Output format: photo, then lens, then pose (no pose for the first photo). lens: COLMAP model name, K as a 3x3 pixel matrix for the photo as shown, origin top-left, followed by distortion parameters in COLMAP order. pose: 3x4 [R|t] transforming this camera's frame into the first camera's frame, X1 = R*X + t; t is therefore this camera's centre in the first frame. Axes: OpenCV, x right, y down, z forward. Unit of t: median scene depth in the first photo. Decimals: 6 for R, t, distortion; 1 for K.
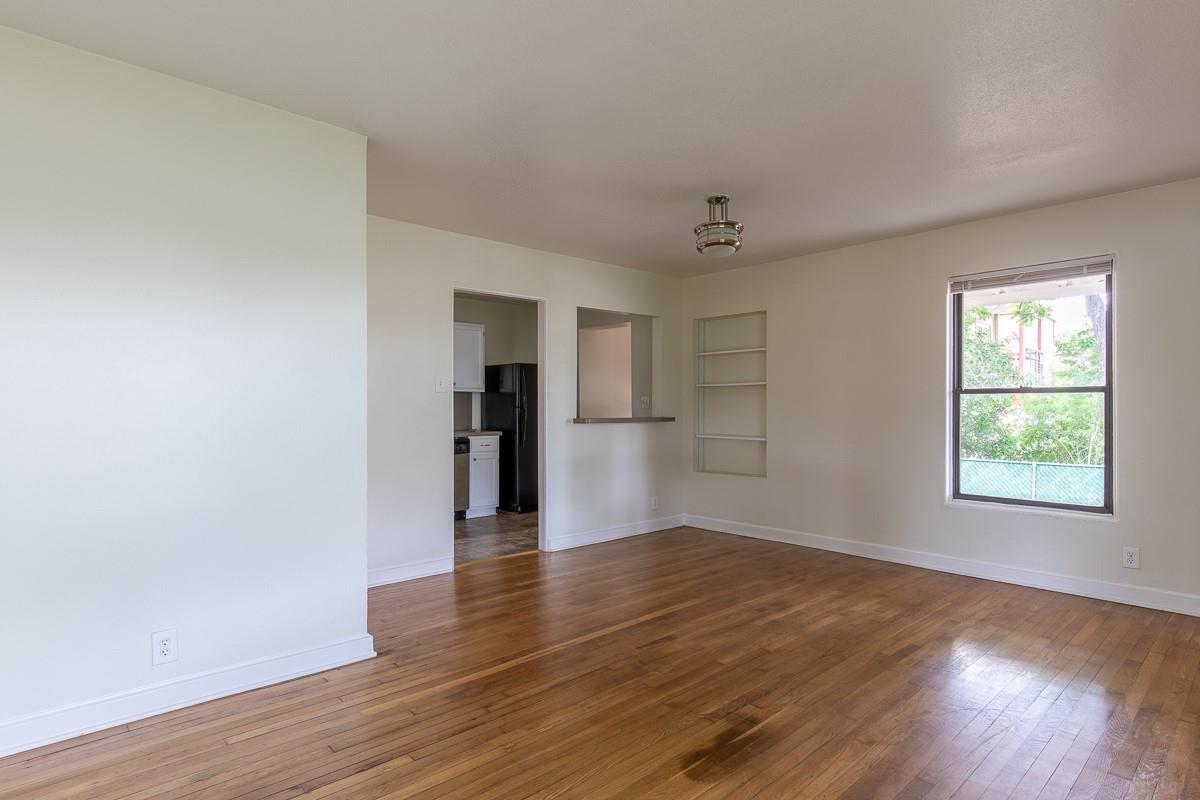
lens RADIAL K [[610.5, 0, 600.0], [0, 610.5, 400.0], [0, 0, 1]] dist [0.000272, 0.000050]
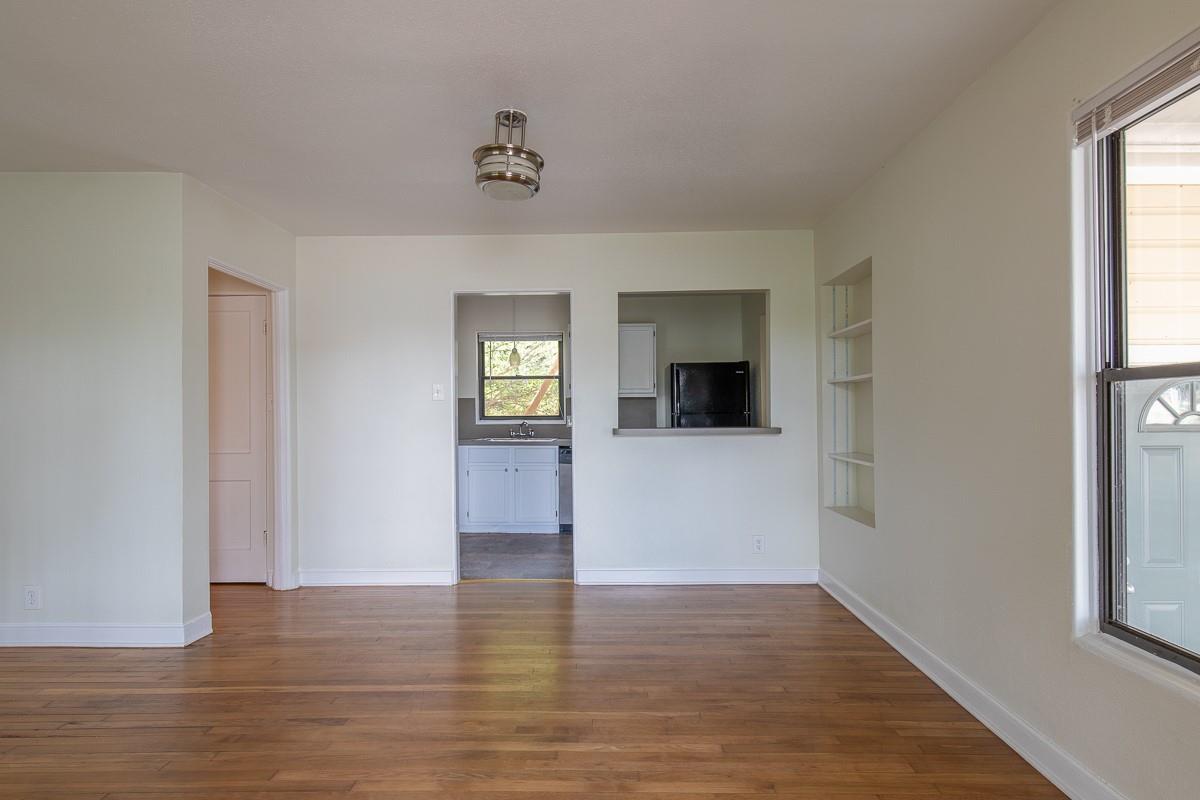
lens RADIAL K [[610.5, 0, 600.0], [0, 610.5, 400.0], [0, 0, 1]] dist [0.000272, 0.000050]
pose [[0.744924, -0.017570, -0.666918, 0.602494], [0.012056, 0.999844, -0.012875, 0.003352], [0.667041, 0.001550, 0.745020, 0.452385]]
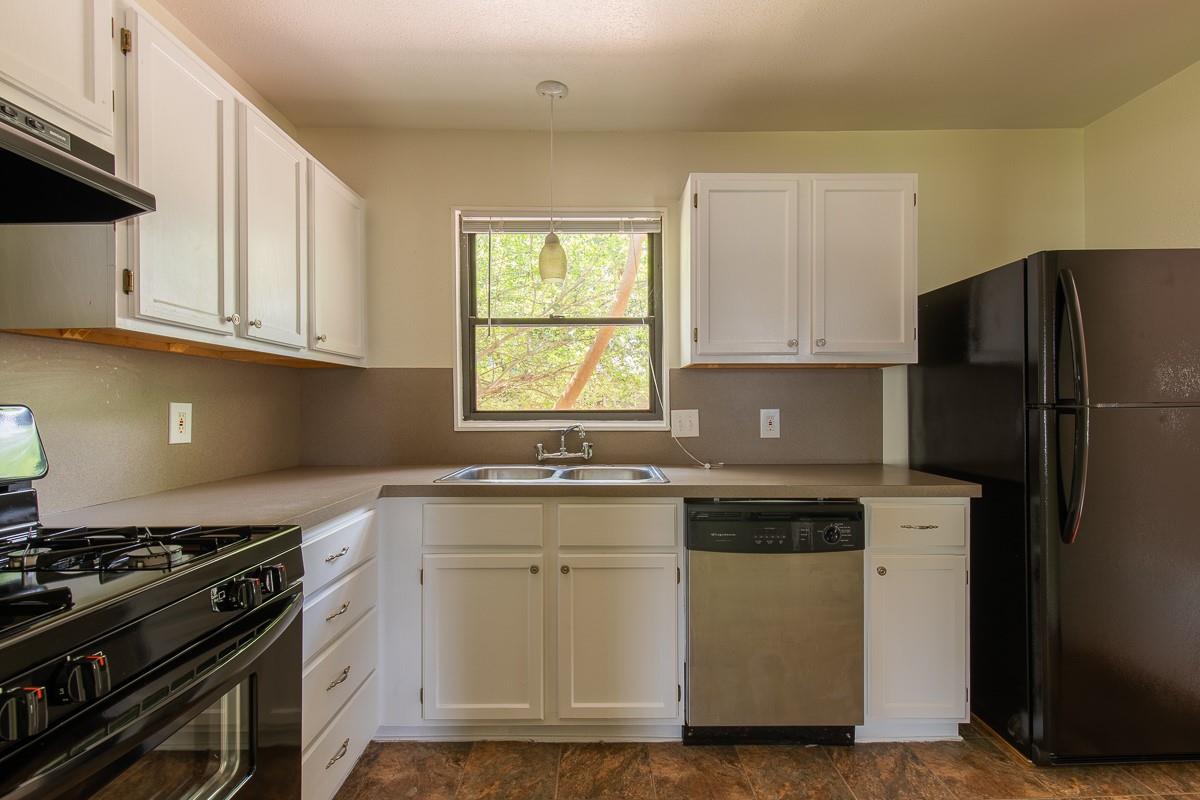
lens RADIAL K [[566.6, 0, 600.0], [0, 566.6, 400.0], [0, 0, 1]] dist [-0.002057, -0.000260]
pose [[0.753352, -0.008639, -0.657561, -0.190912], [0.008021, 0.999960, -0.003948, 0.013261], [0.657569, -0.002300, 0.753391, 1.073901]]
